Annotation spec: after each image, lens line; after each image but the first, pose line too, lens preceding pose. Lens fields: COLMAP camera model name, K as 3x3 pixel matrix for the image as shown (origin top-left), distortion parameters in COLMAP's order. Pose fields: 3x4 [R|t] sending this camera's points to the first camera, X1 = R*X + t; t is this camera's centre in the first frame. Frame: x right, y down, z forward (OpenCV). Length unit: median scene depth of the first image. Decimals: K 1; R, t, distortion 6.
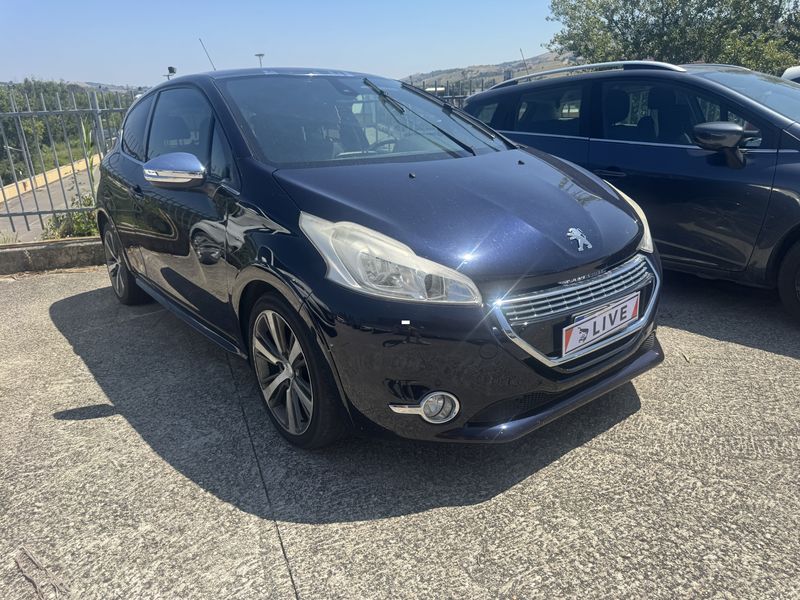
lens RADIAL K [[558.4, 0, 424.3], [0, 558.4, 299.4], [0, 0, 1]] dist [0.001150, -0.002708]
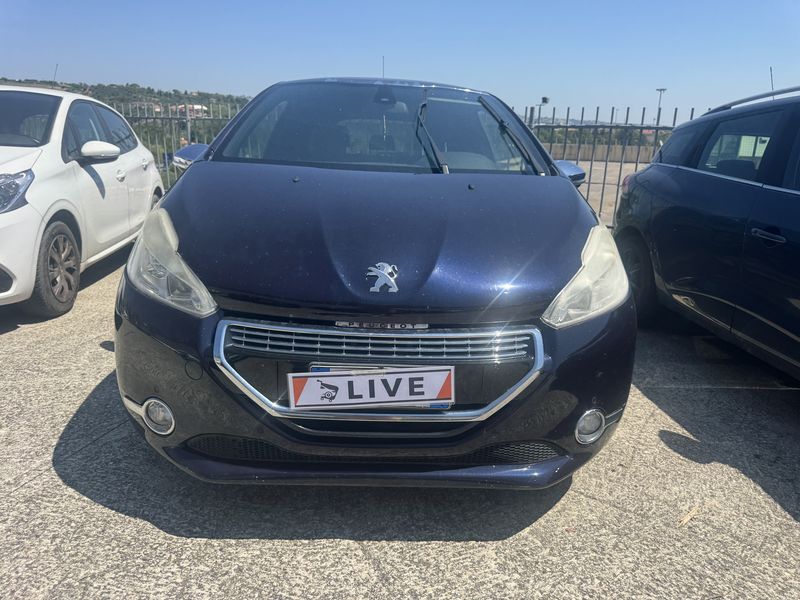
lens RADIAL K [[583.1, 0, 400.5], [0, 583.1, 280.1], [0, 0, 1]] dist [-0.004956, -0.005866]
pose [[0.810357, 0.201744, -0.550110, 0.782797], [-0.248589, 0.968547, -0.010994, -0.105608], [0.530589, 0.145661, 0.835020, 0.336436]]
